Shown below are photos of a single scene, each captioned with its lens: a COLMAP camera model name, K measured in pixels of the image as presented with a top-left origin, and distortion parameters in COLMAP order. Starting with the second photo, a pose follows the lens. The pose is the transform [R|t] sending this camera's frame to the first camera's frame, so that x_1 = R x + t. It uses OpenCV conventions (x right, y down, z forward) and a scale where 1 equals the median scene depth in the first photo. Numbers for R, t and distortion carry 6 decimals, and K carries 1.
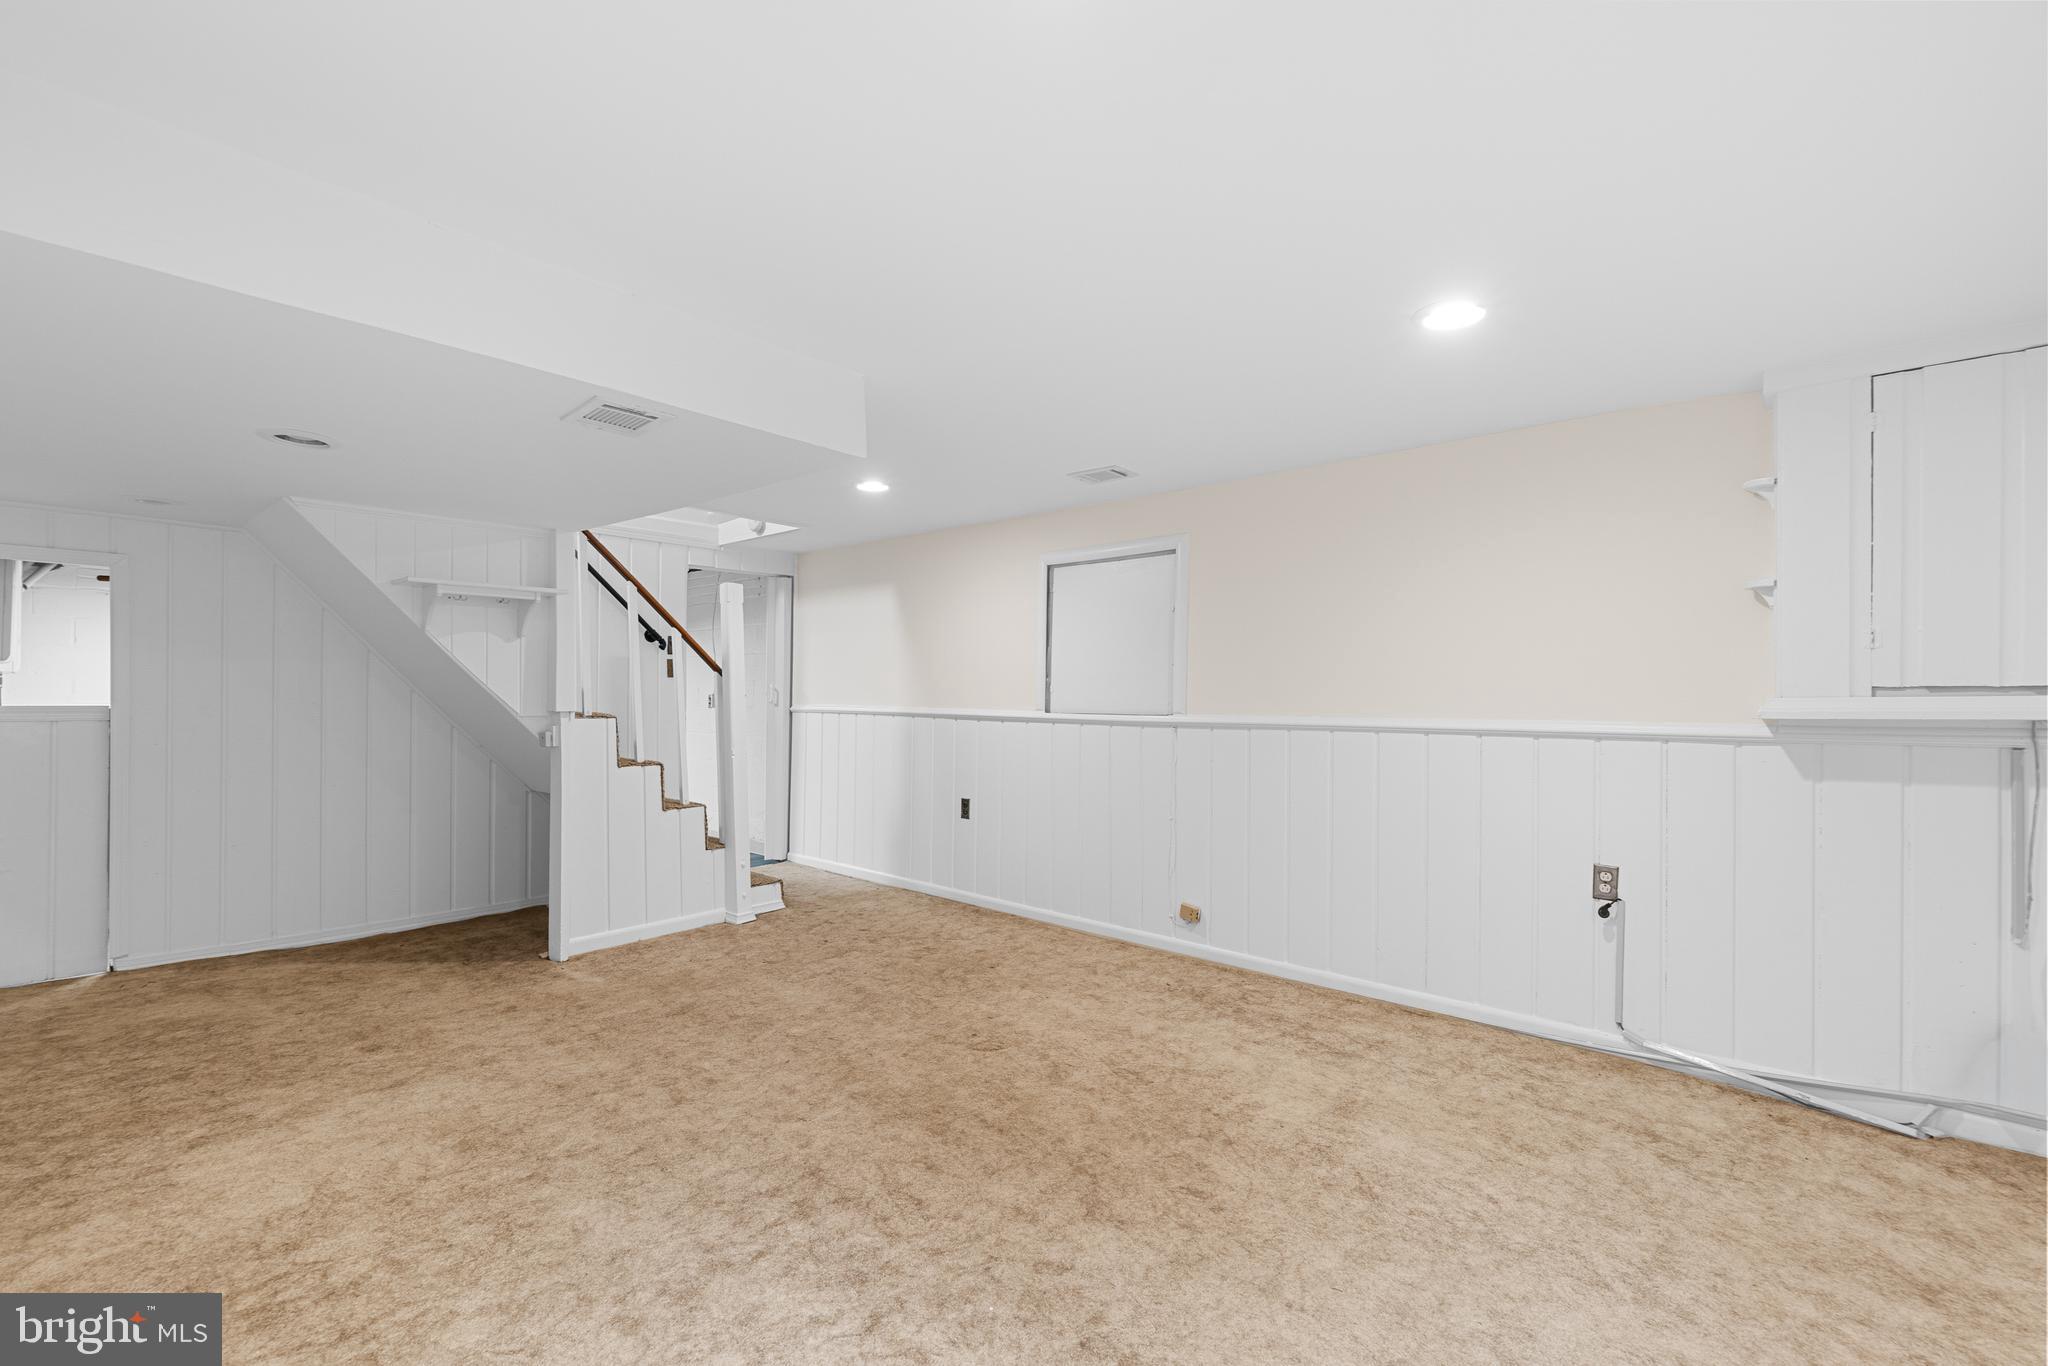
lens RADIAL K [[893.9, 0, 1016.2], [0, 893.9, 690.8], [0, 0, 1]] dist [-0.001639, -0.000356]
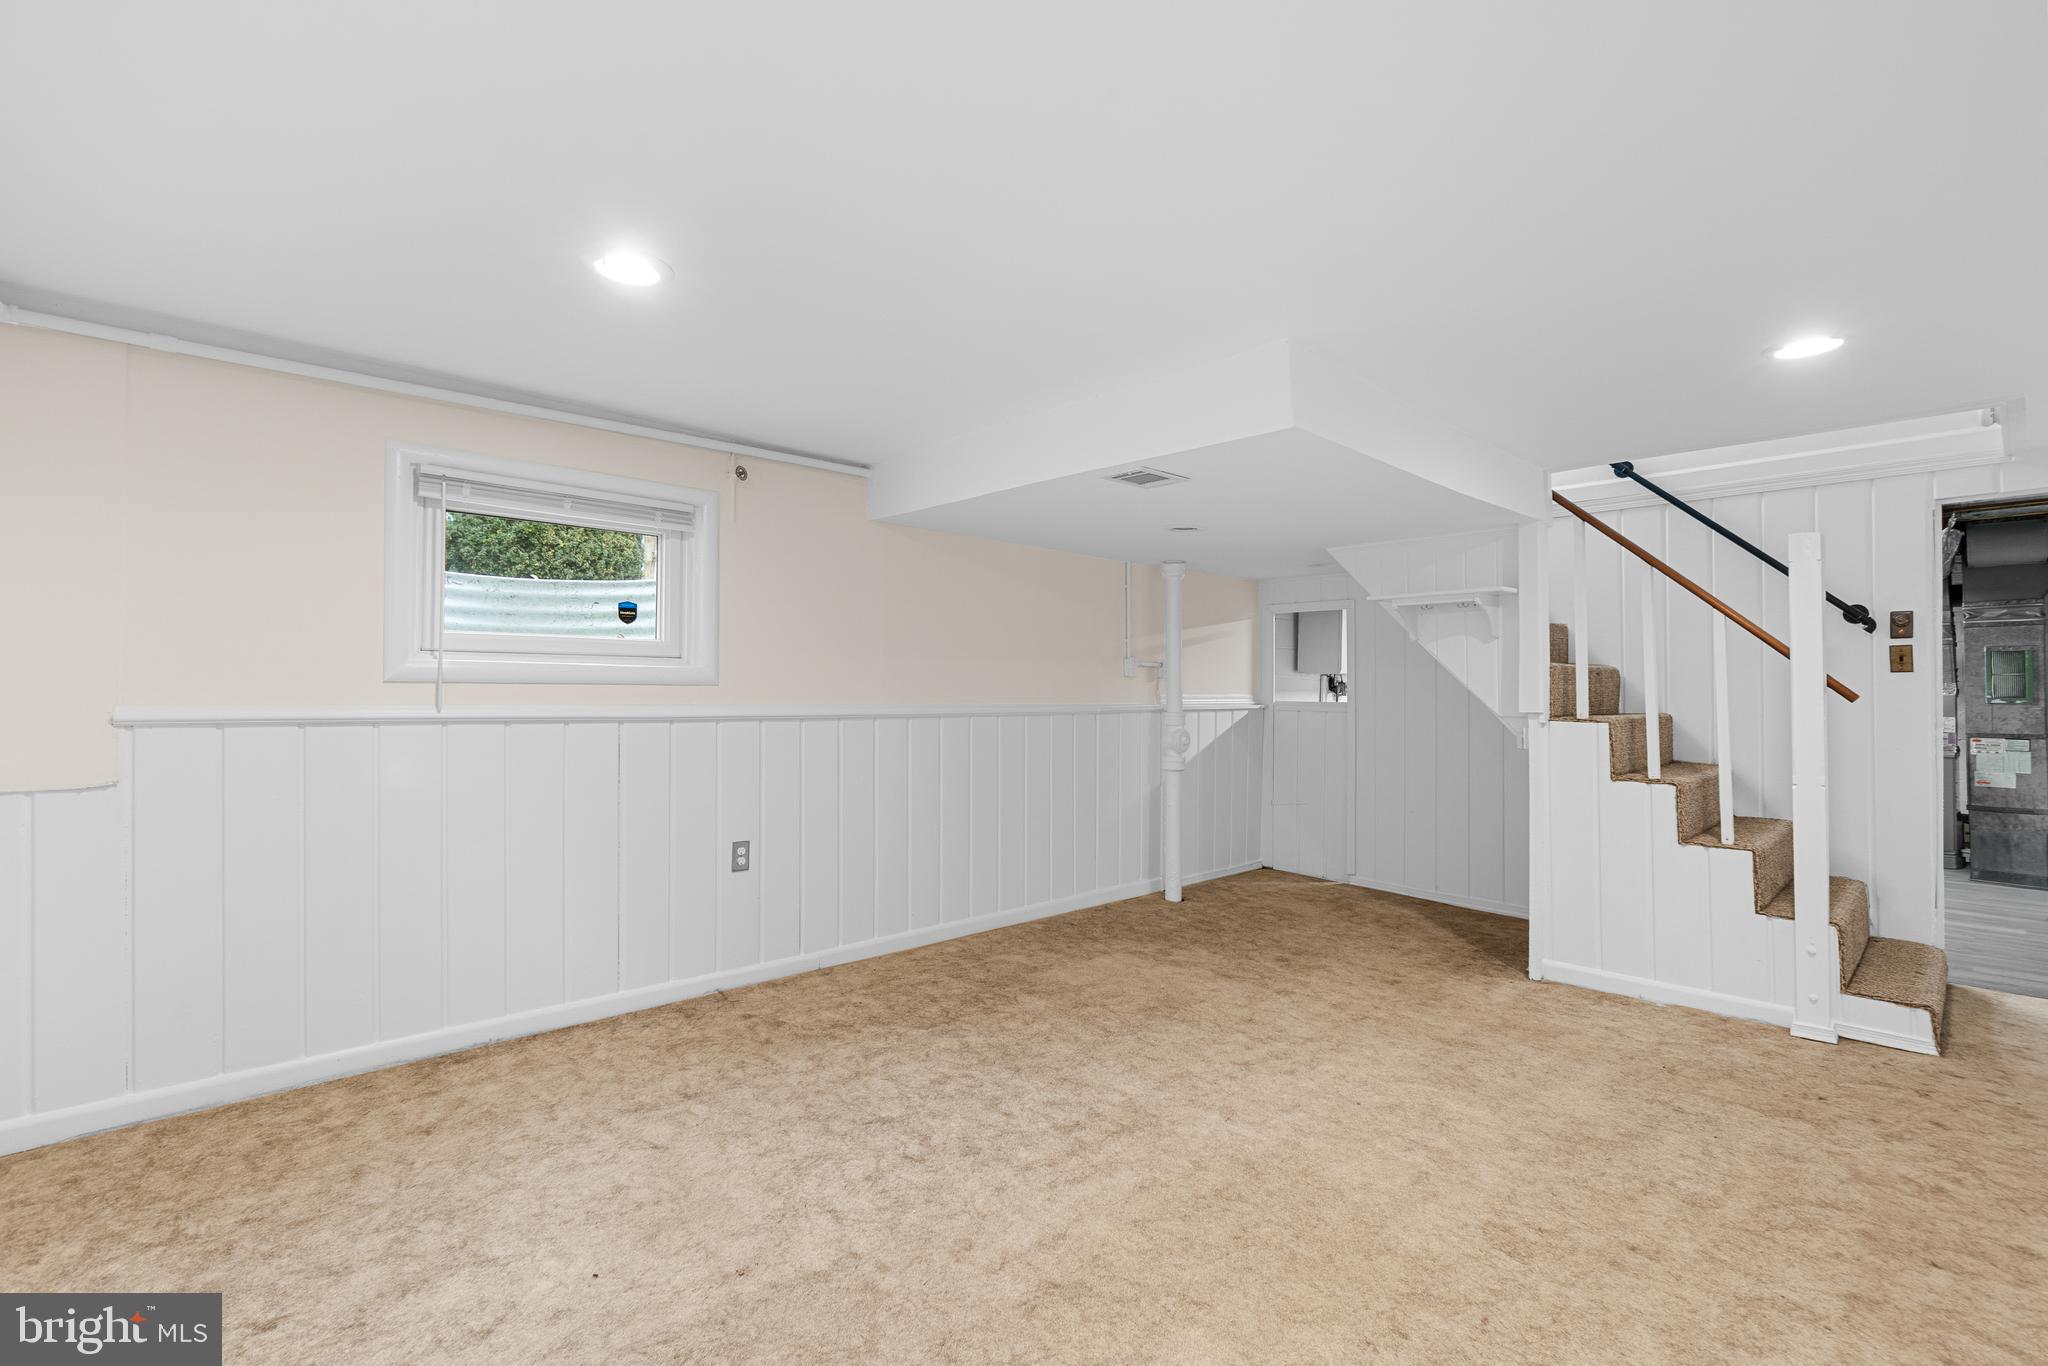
lens RADIAL K [[901.1, 0, 991.9], [0, 901.1, 650.8], [0, 0, 1]] dist [-0.001782, 0.000044]
pose [[-0.099289, -0.047776, -0.993911, 0.614938], [-0.007314, 0.998855, -0.047283, 0.008046], [0.995032, 0.002575, -0.099525, 0.640886]]
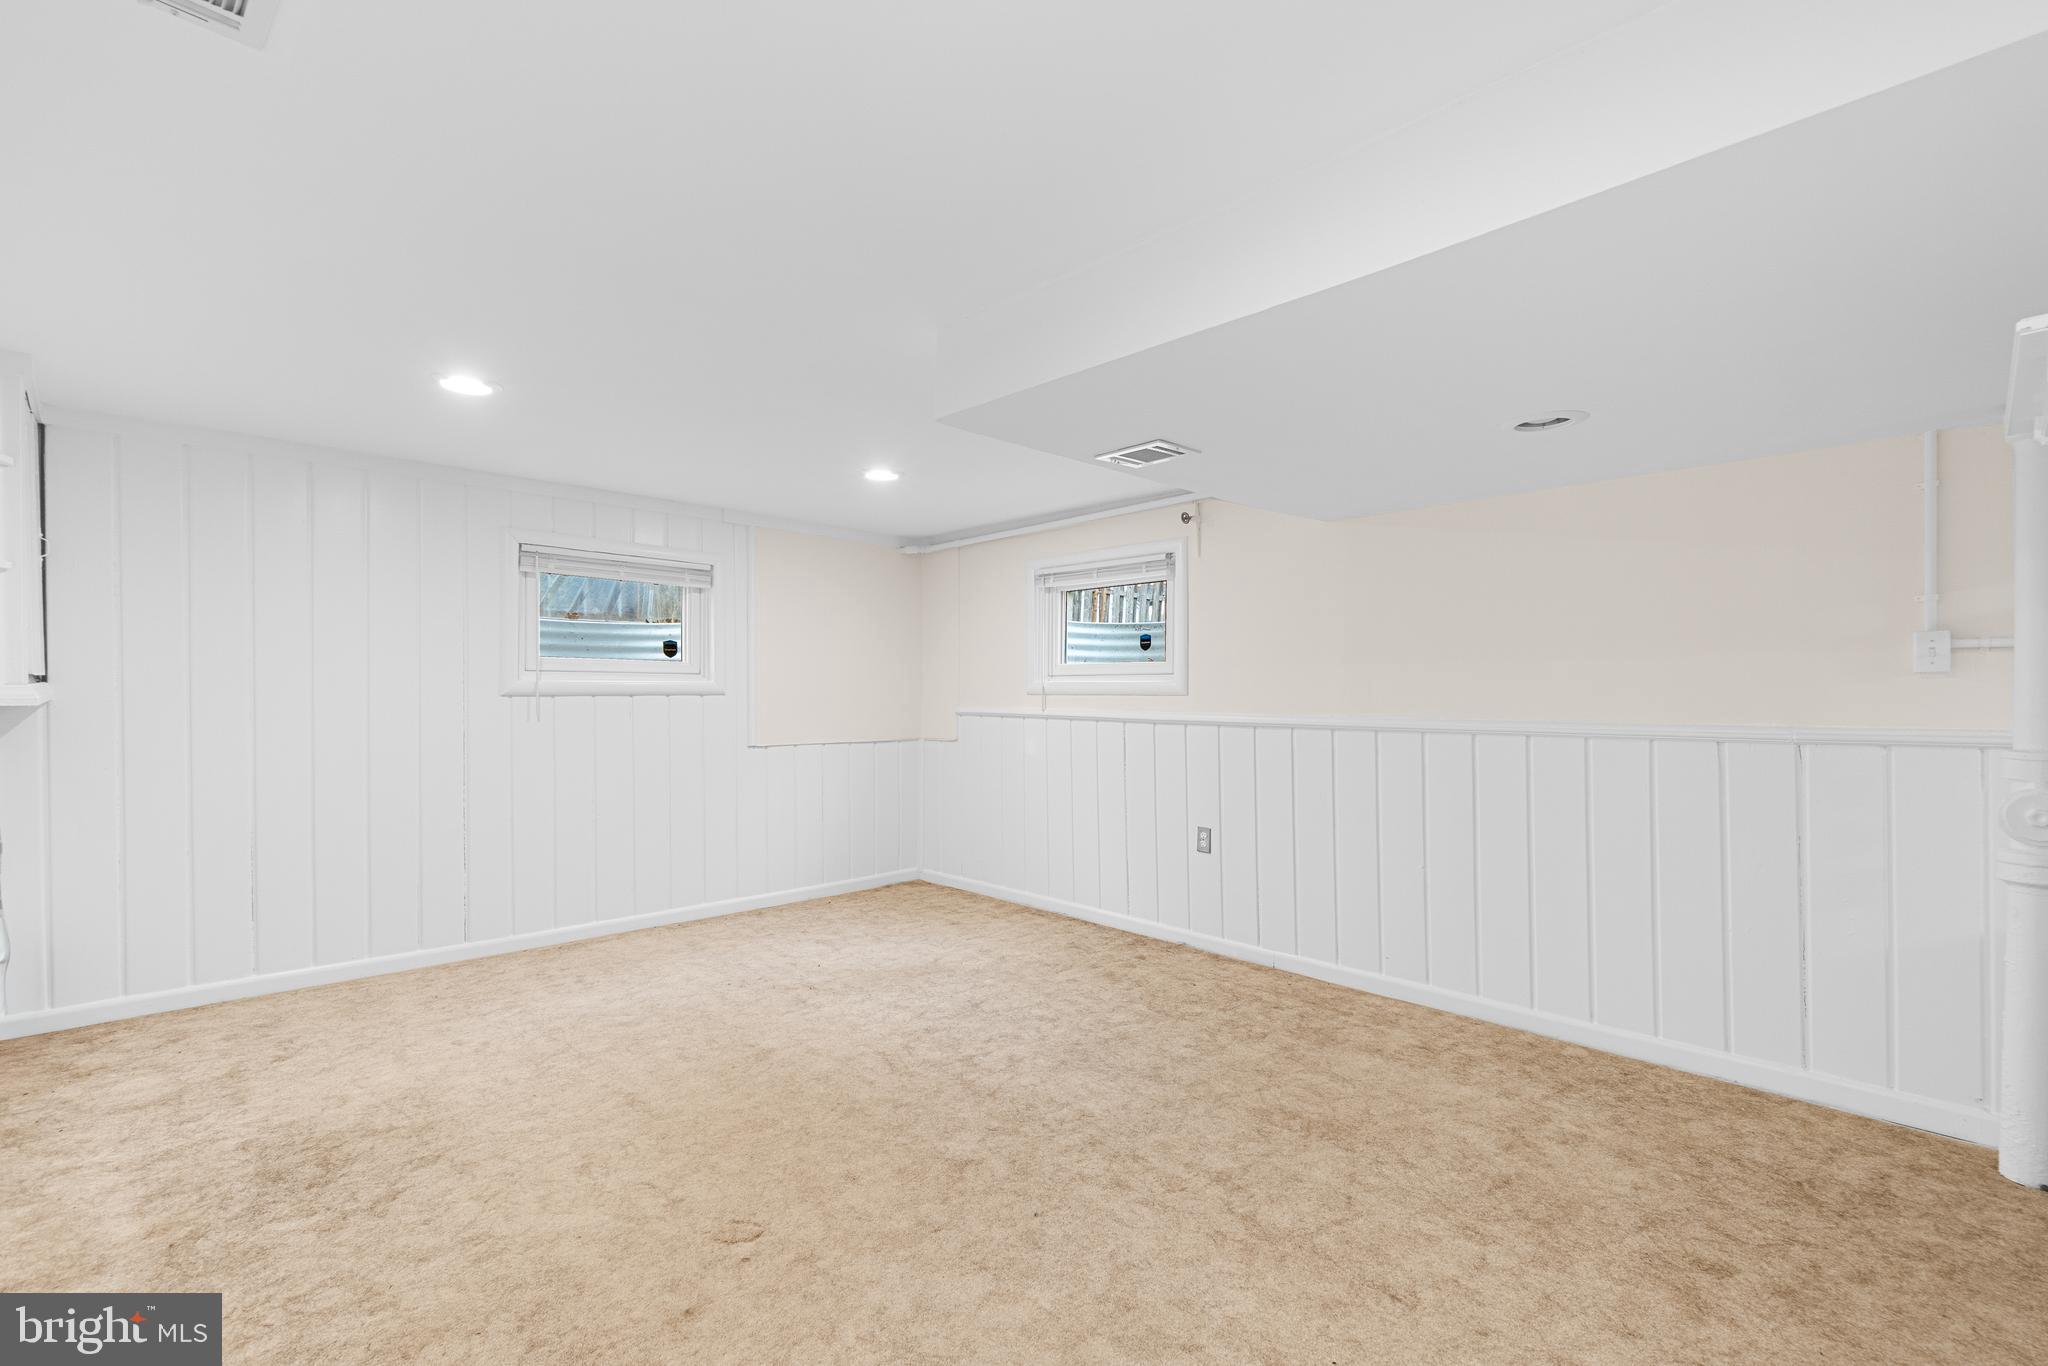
lens RADIAL K [[893.9, 0, 1016.2], [0, 893.9, 690.8], [0, 0, 1]] dist [-0.001639, -0.000356]
pose [[-0.998356, -0.011986, 0.056056, -0.244205], [-0.012396, 0.999899, -0.006976, 0.006292], [-0.055967, -0.007659, -0.998403, 1.512072]]
